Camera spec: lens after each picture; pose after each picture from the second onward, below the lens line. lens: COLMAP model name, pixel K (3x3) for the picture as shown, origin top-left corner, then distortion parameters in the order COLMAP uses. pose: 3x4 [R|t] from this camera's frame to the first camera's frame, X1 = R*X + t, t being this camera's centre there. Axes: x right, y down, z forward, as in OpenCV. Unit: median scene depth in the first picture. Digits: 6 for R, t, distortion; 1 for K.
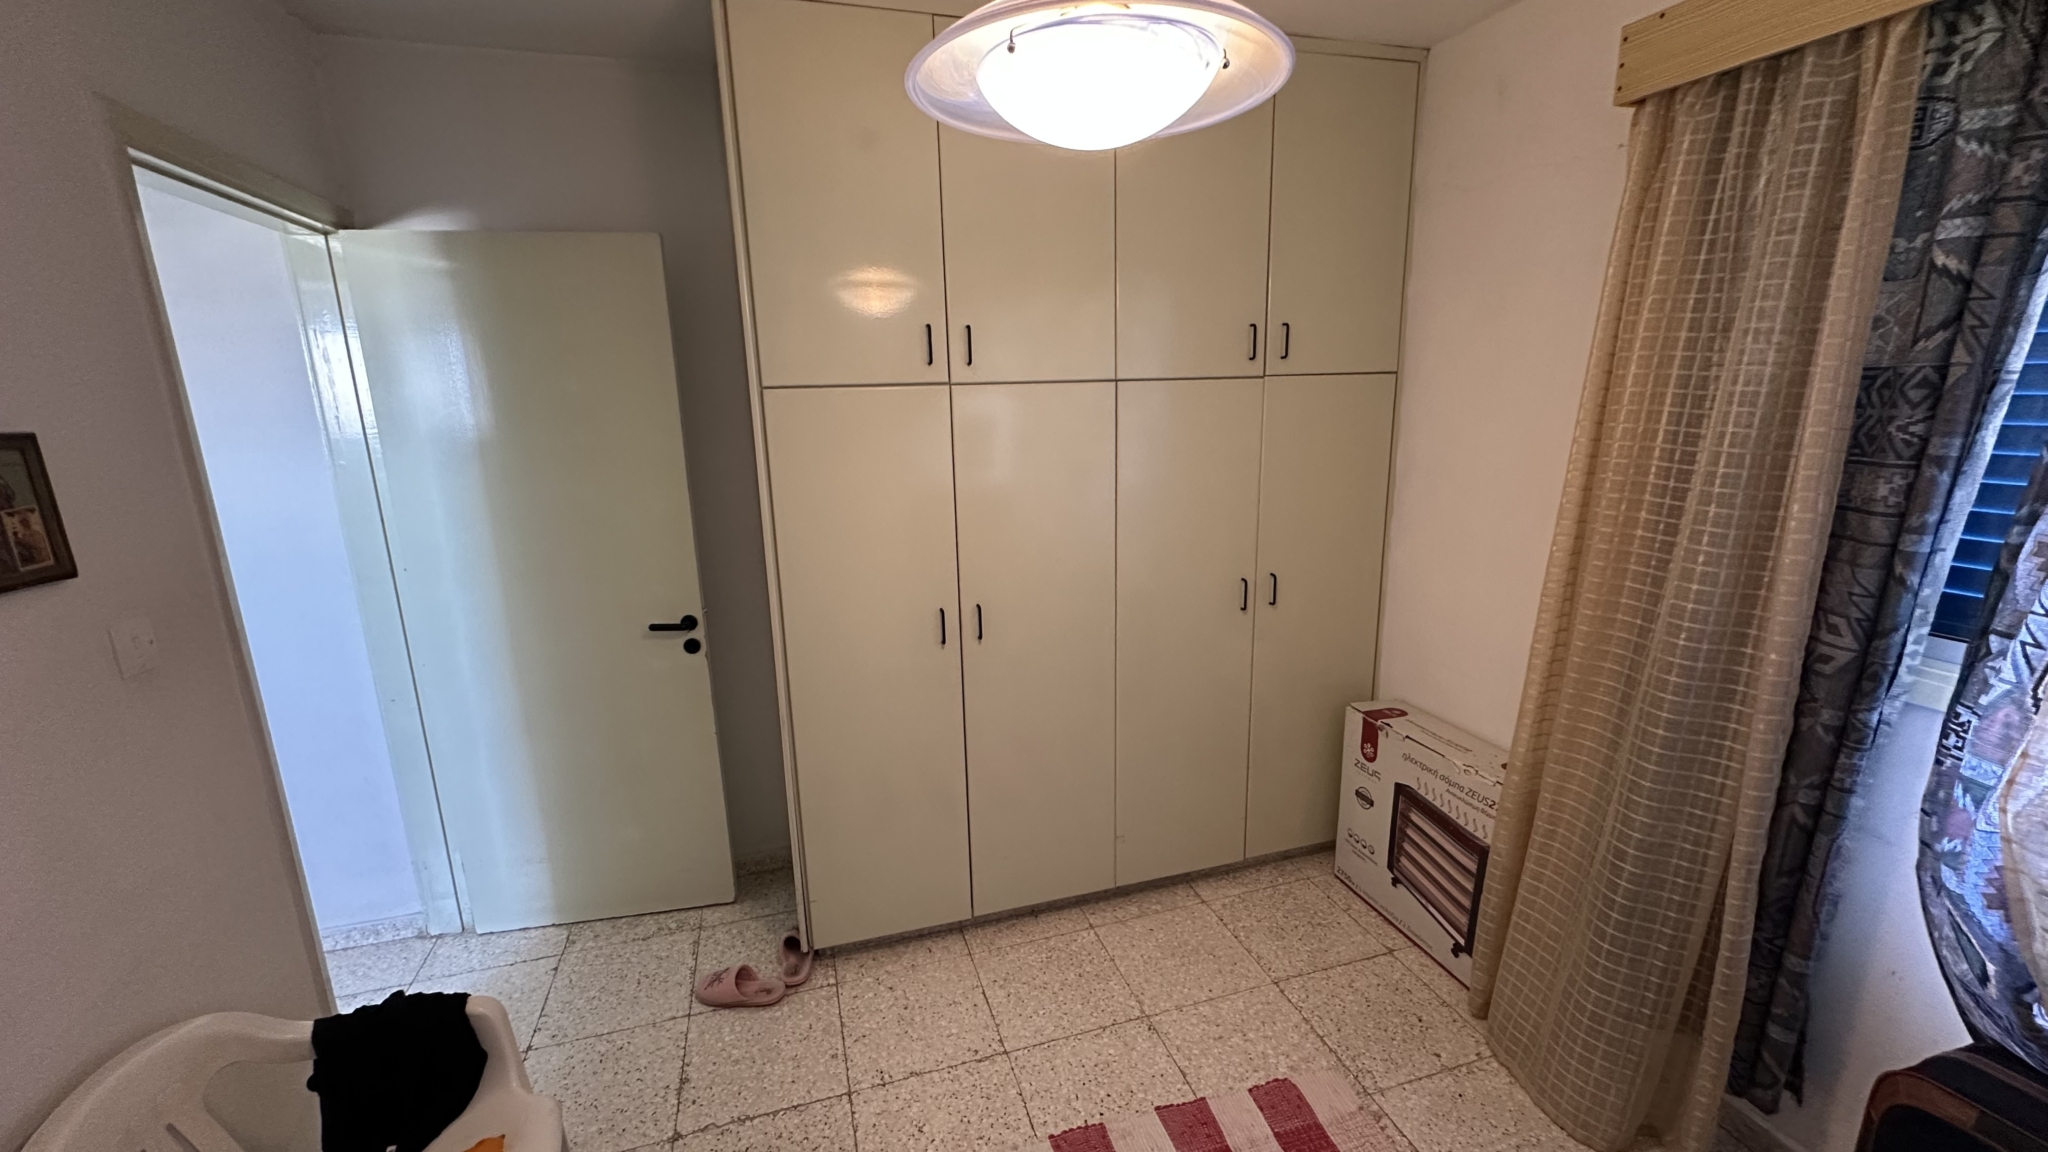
lens RADIAL K [[817.5, 0, 1024.2], [0, 817.5, 576.7], [0, 0, 1]] dist [-0.002301, 0.000554]
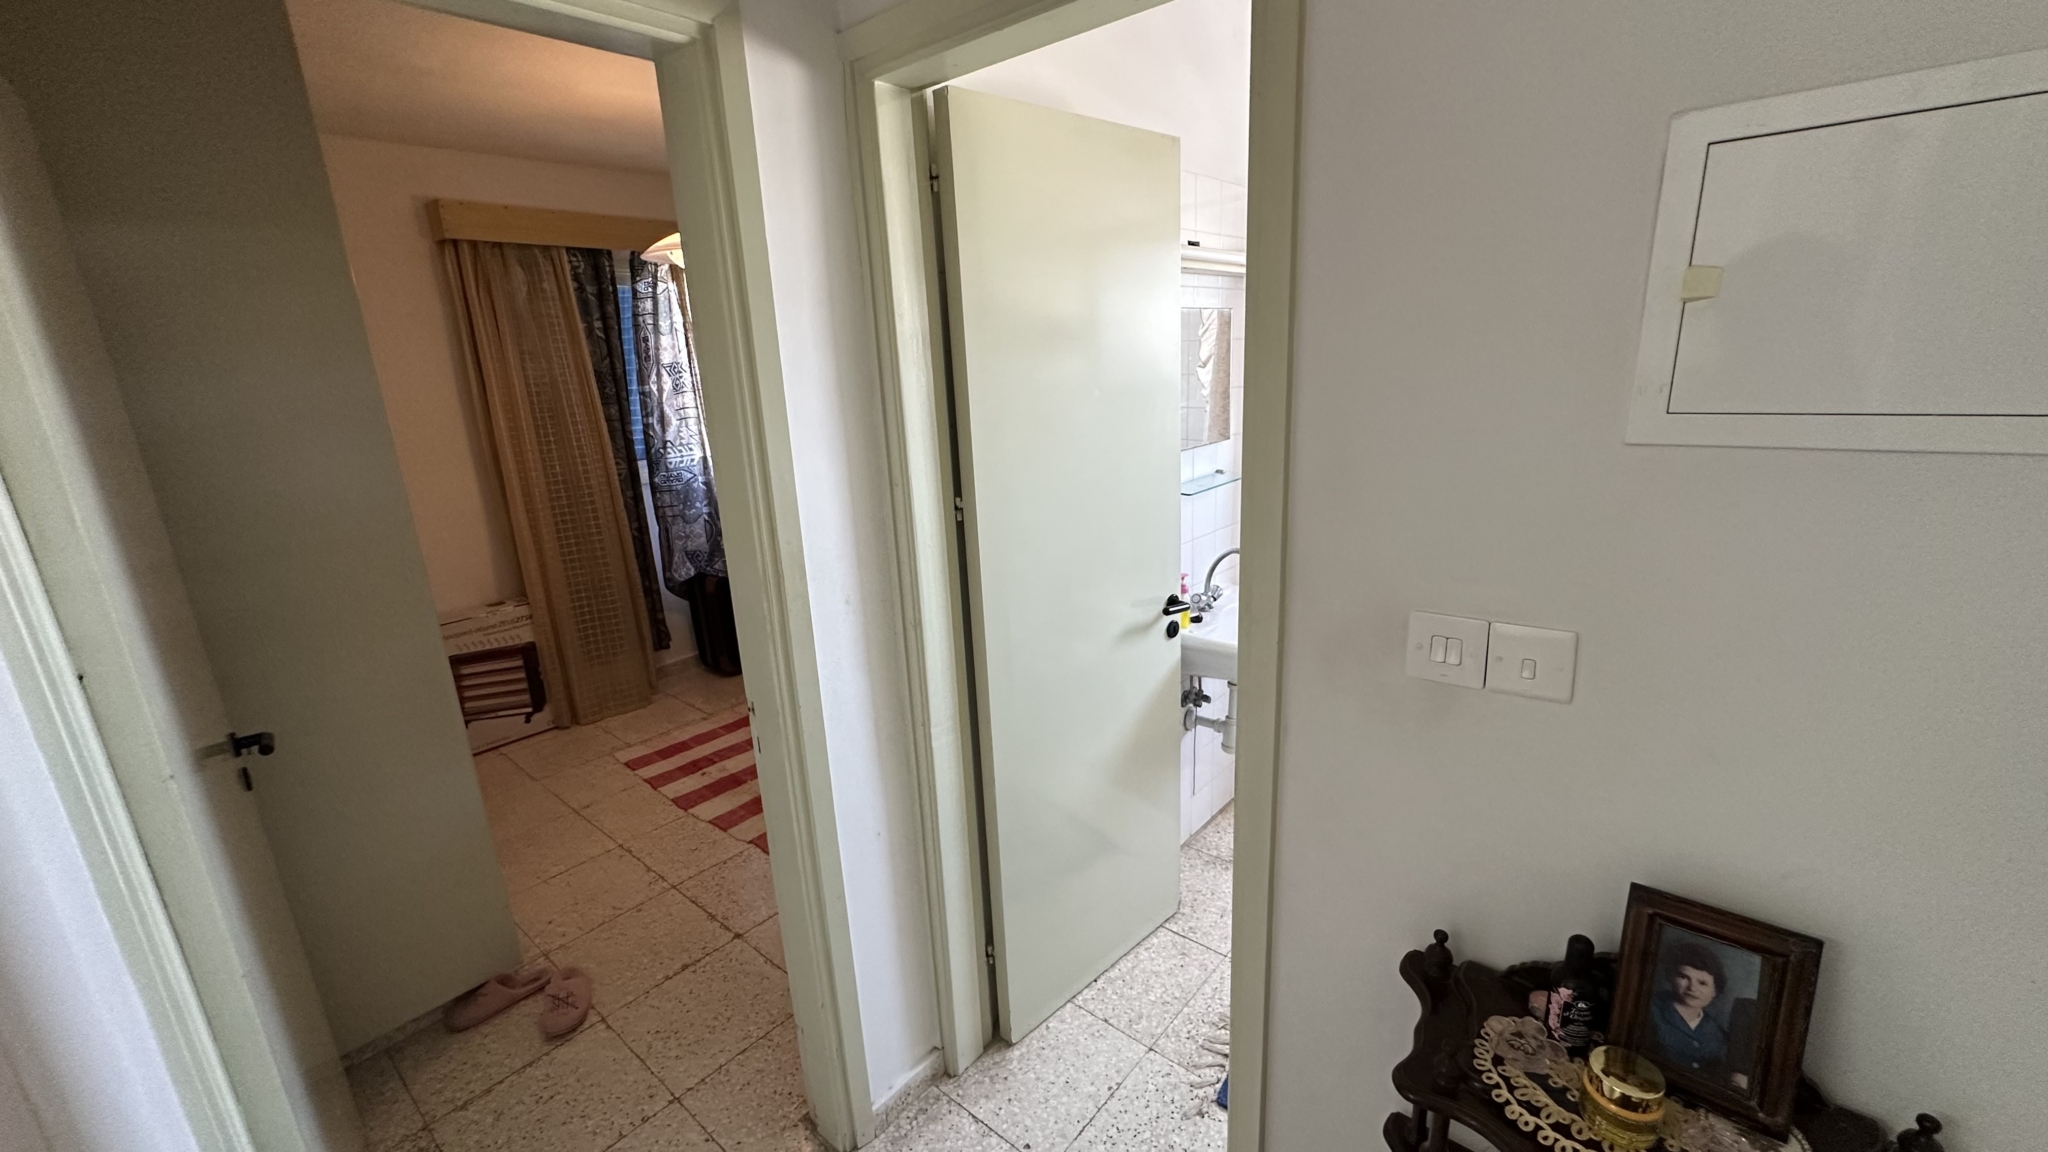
lens RADIAL K [[816.3, 0, 1026.1], [0, 816.3, 573.5], [0, 0, 1]] dist [-0.002298, 0.000124]
pose [[-0.537549, -0.172515, 0.825397, -1.317226], [0.247450, 0.903480, 0.349990, -0.140349], [-0.806107, 0.392381, -0.442976, 0.783147]]
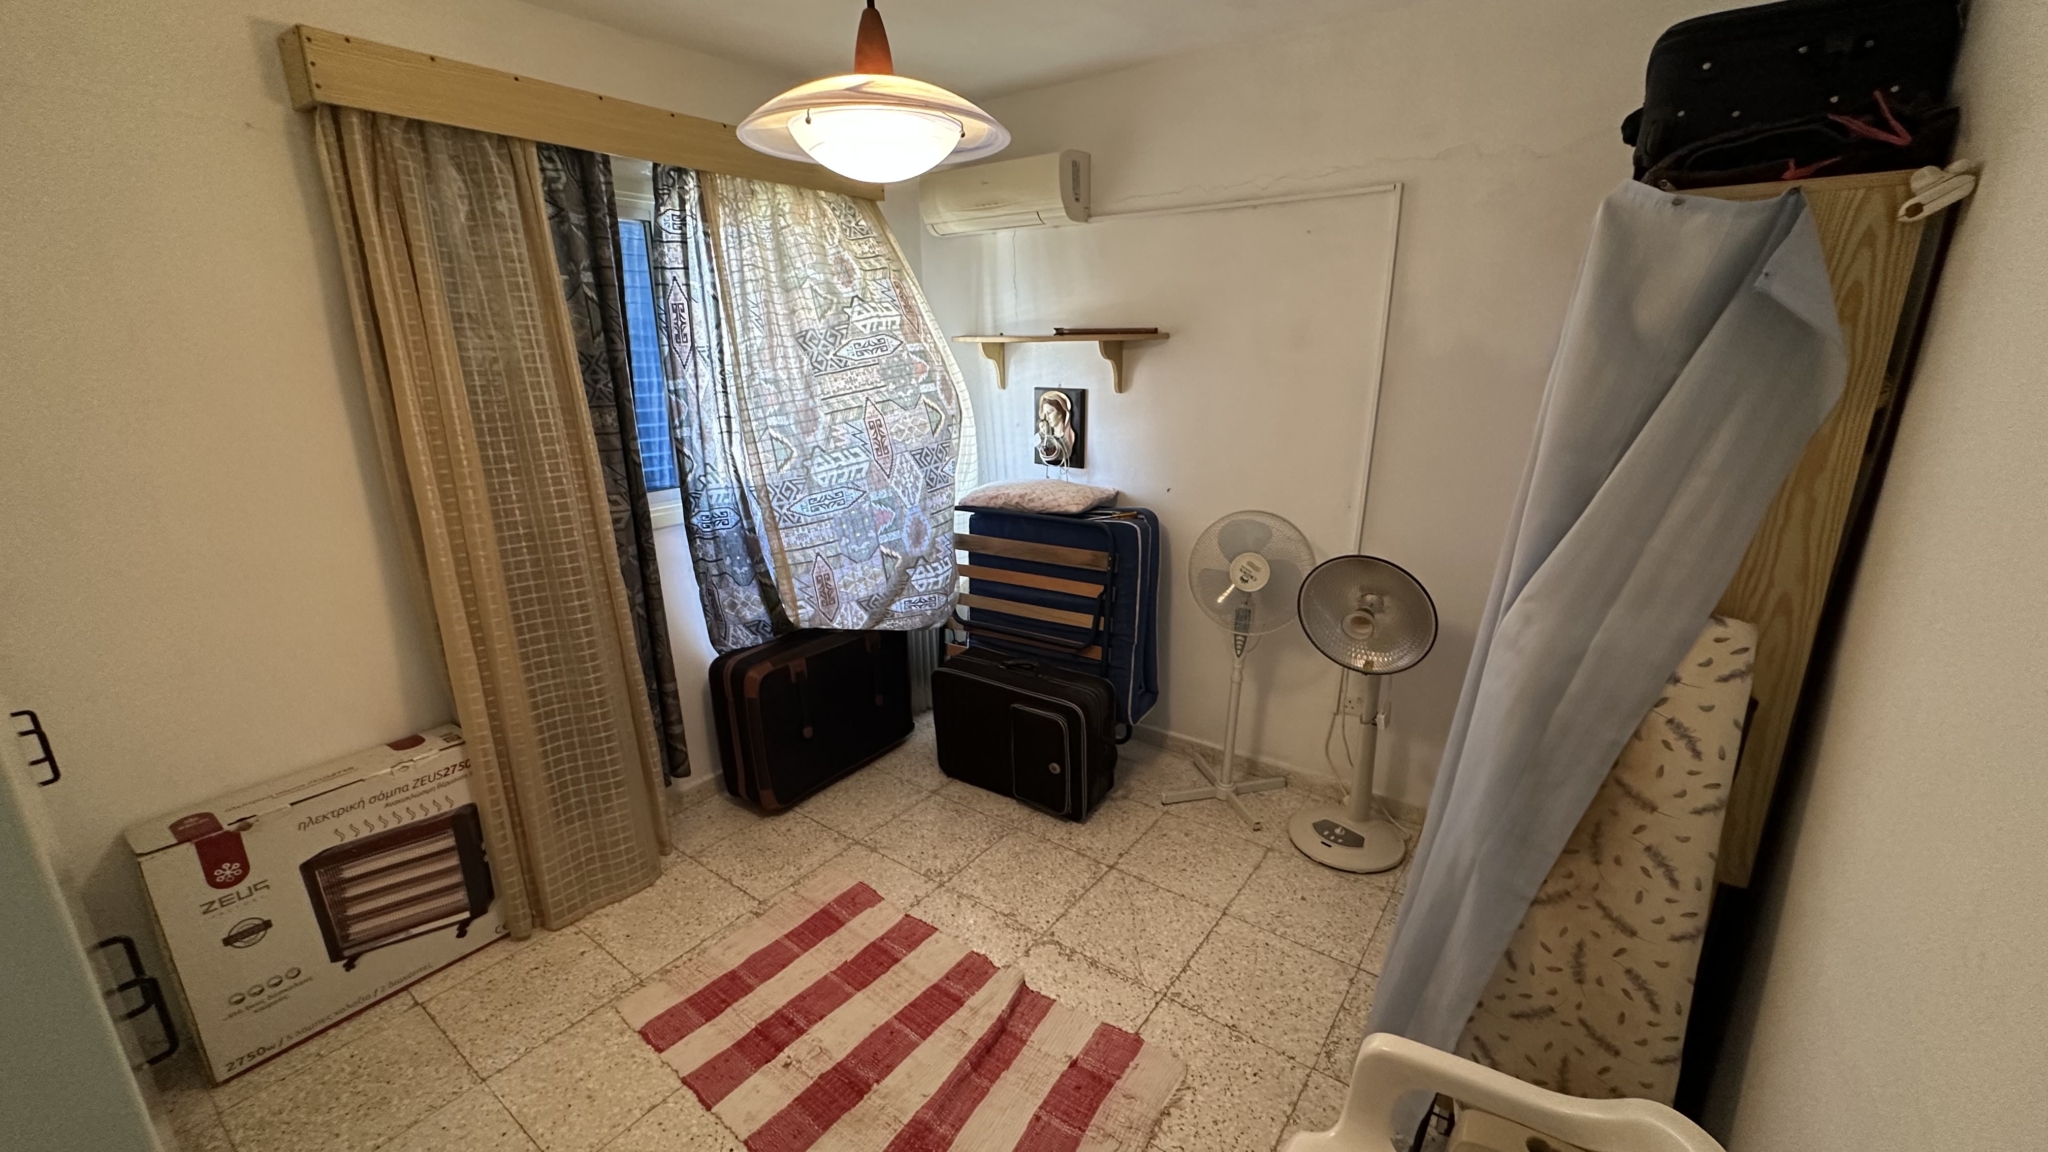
lens RADIAL K [[817.5, 0, 1024.2], [0, 817.5, 576.7], [0, 0, 1]] dist [-0.002301, 0.000554]
pose [[-0.599381, -0.192638, 0.776938, -0.570691], [0.203292, 0.902152, 0.380517, -0.173649], [-0.774218, 0.386021, -0.501572, 0.782683]]
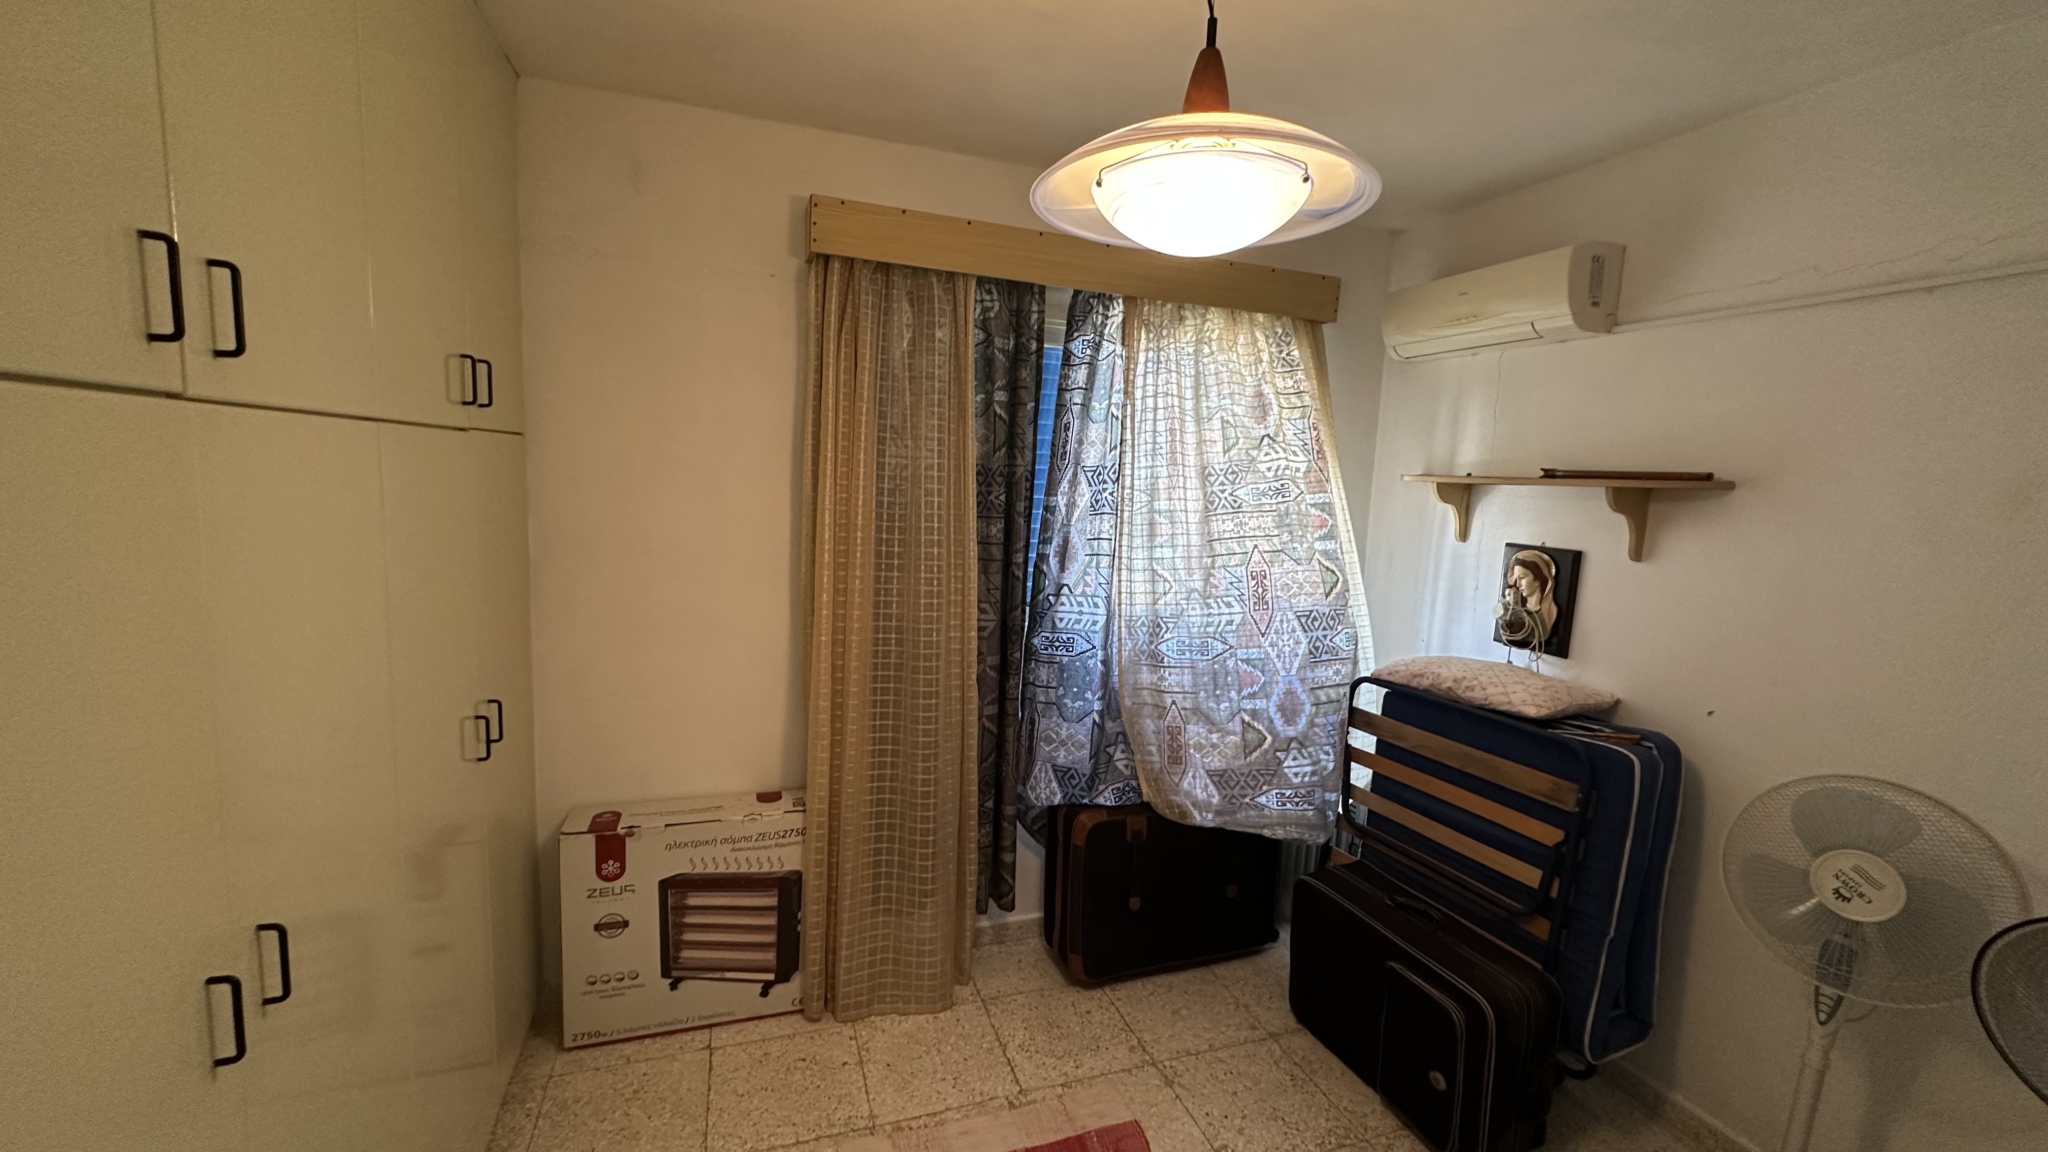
lens RADIAL K [[817.5, 0, 1024.2], [0, 817.5, 576.7], [0, 0, 1]] dist [-0.002301, 0.000554]
pose [[-0.045869, -0.101037, 0.993825, -0.464965], [0.179571, 0.977832, 0.107699, -0.112831], [-0.982675, 0.183403, -0.026709, 0.590437]]
